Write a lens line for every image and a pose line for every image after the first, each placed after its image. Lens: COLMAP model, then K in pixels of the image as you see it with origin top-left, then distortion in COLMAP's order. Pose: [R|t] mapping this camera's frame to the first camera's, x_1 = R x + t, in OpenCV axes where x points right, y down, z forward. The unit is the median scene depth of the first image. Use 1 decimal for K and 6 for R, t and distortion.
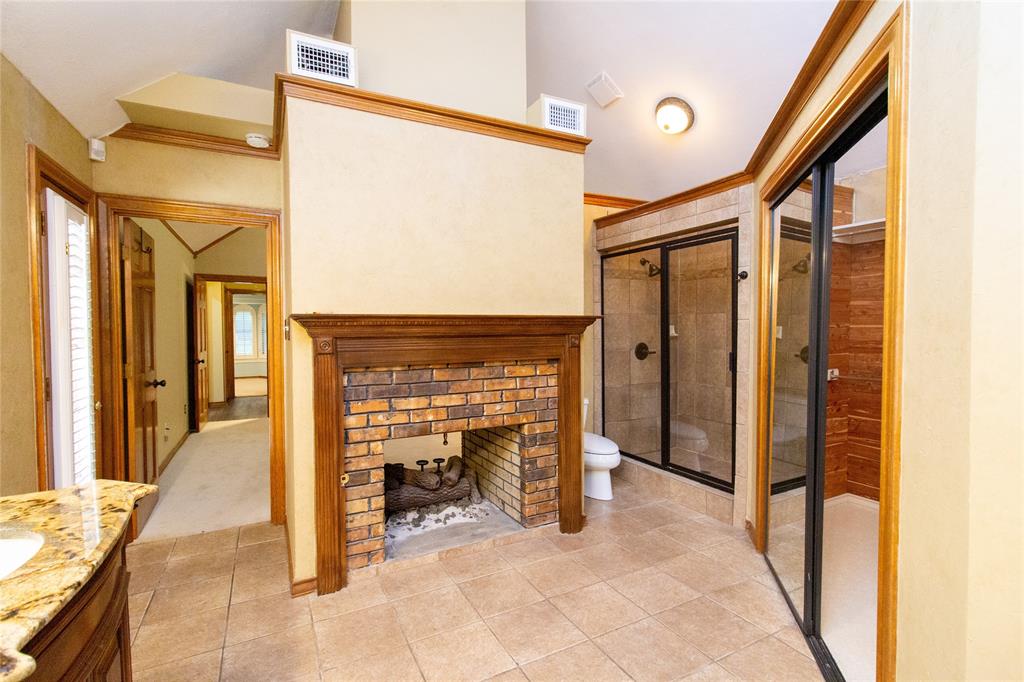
lens RADIAL K [[470.6, 0, 511.6], [0, 470.6, 340.8], [0, 0, 1]] dist [0.000231, 0.001005]
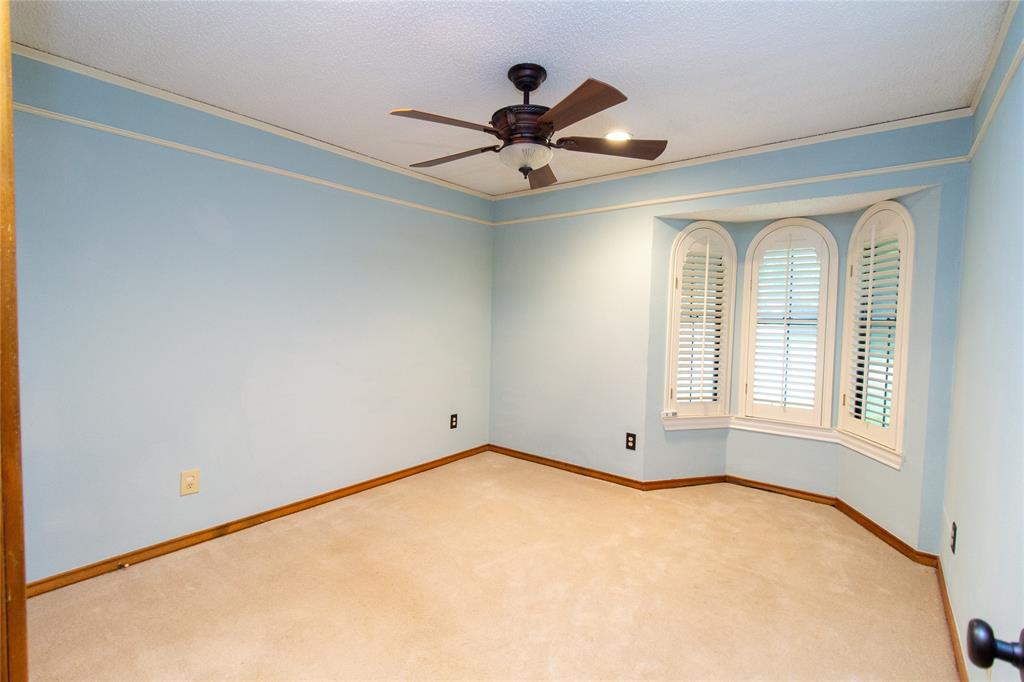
lens RADIAL K [[470.6, 0, 510.4], [0, 470.6, 341.8], [0, 0, 1]] dist [0.000231, 0.001005]
pose [[0.414713, 0.059292, -0.908019, -0.386908], [-0.044782, 0.997996, 0.044714, -0.013360], [0.908850, 0.022119, 0.416537, 0.740394]]
